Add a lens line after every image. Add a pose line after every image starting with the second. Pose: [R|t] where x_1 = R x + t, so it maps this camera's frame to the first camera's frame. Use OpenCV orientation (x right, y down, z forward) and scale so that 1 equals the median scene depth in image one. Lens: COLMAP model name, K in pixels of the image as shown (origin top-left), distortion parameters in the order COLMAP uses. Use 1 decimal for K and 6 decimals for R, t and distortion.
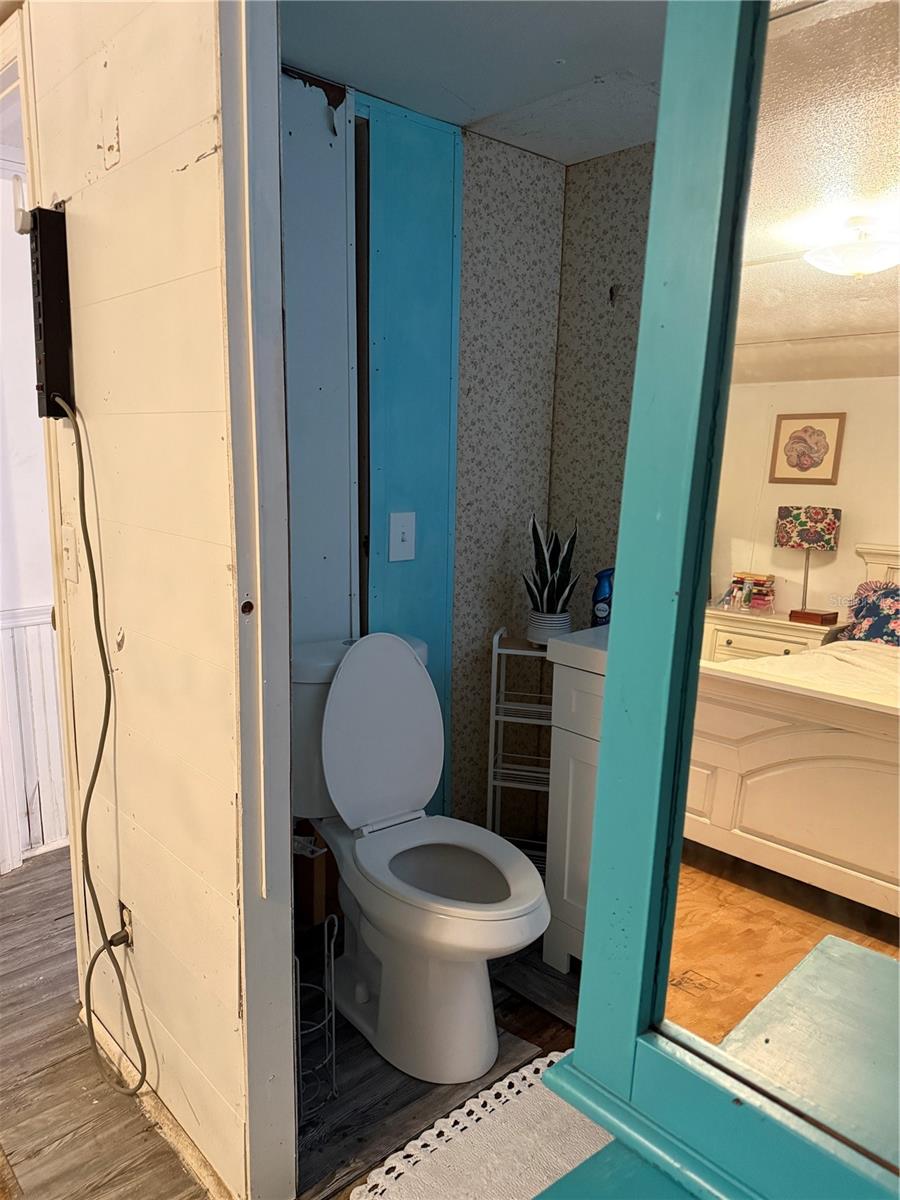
lens RADIAL K [[851.5, 0, 445.2], [0, 851.5, 602.4], [0, 0, 1]] dist [0.005931, -0.012333]
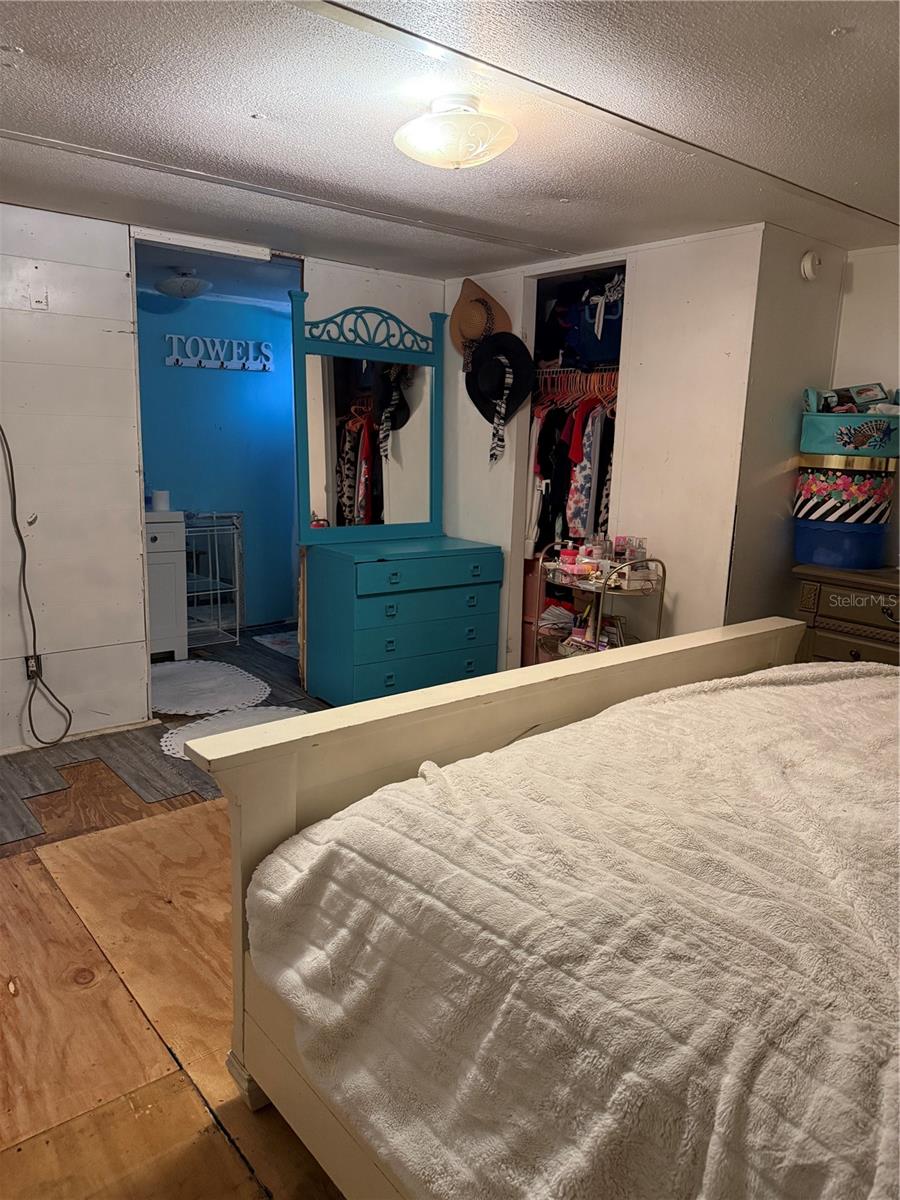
lens RADIAL K [[851.5, 0, 452.2], [0, 851.5, 608.3], [0, 0, 1]] dist [0.005931, -0.012333]
pose [[0.034927, -0.218520, 0.975207, -2.132701], [0.155190, 0.965152, 0.210708, -0.024533], [-0.987267, 0.143983, 0.067622, -0.128054]]
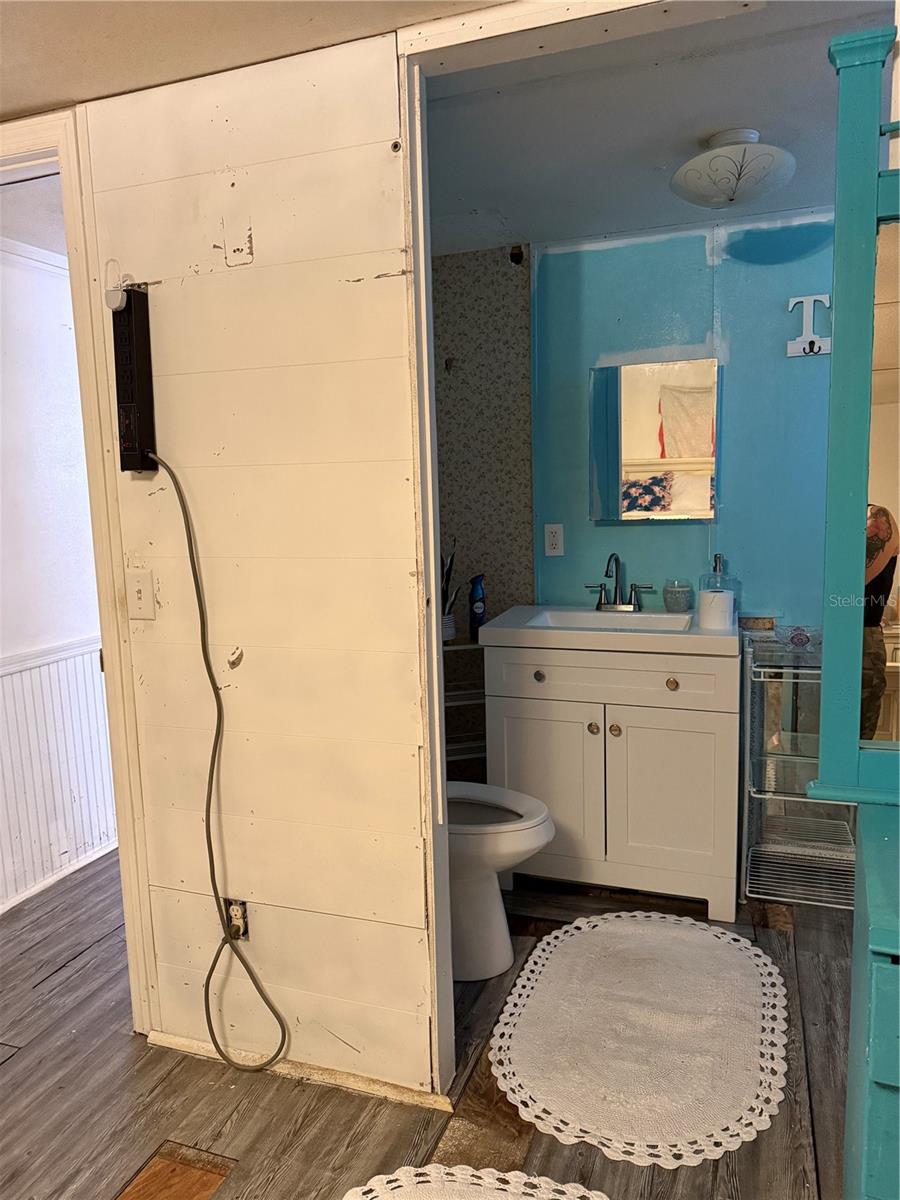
lens RADIAL K [[851.5, 0, 458.0], [0, 851.5, 596.6], [0, 0, 1]] dist [0.005931, -0.012333]
pose [[0.878255, -0.104613, 0.466608, -0.558044], [0.131395, 0.991012, -0.025129, 0.025507], [-0.459786, 0.083380, 0.884107, -0.143745]]
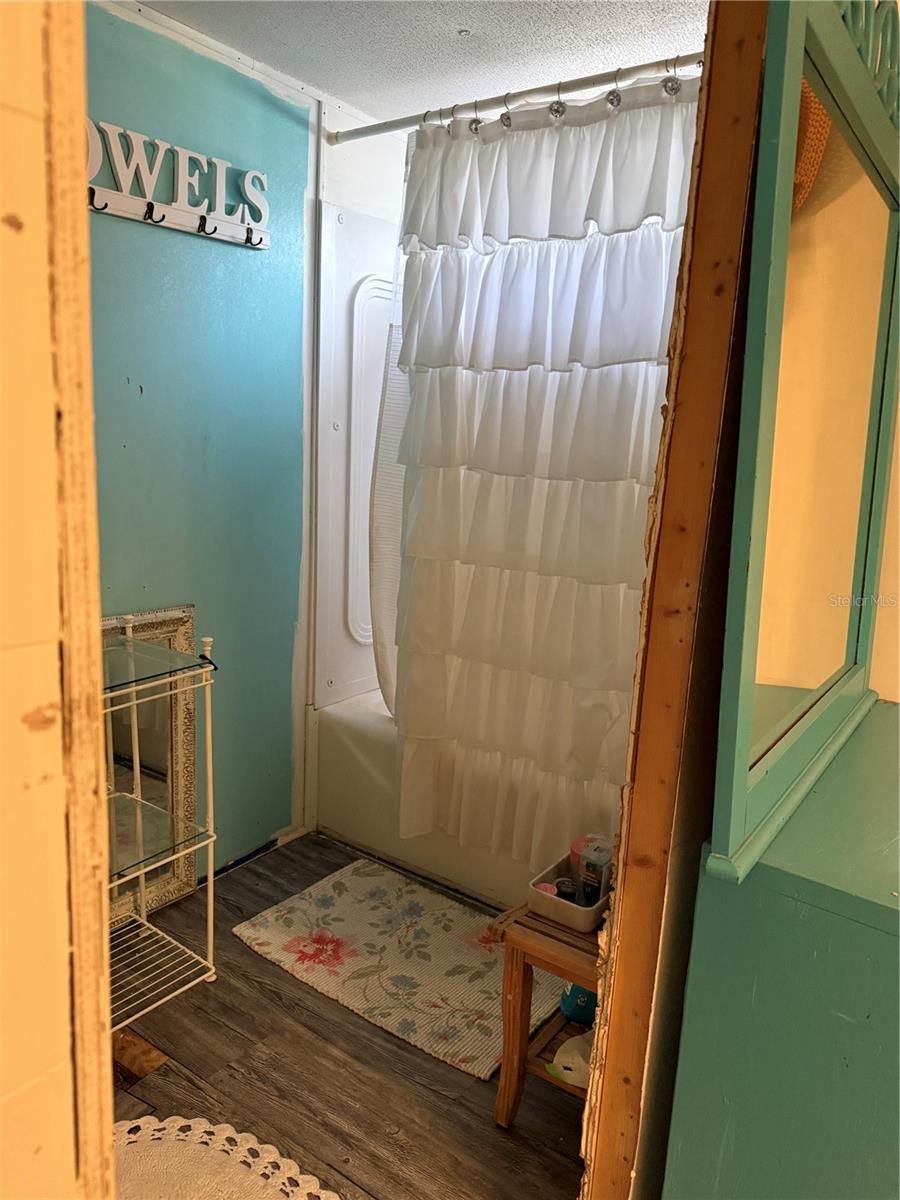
lens RADIAL K [[851.5, 0, 450.0], [0, 851.5, 596.6], [0, 0, 1]] dist [0.005931, -0.012333]
pose [[-0.217787, -0.214427, 0.952150, -0.371297], [0.118265, 0.962581, 0.243827, -0.088851], [-0.968805, 0.165708, -0.184278, 0.618832]]
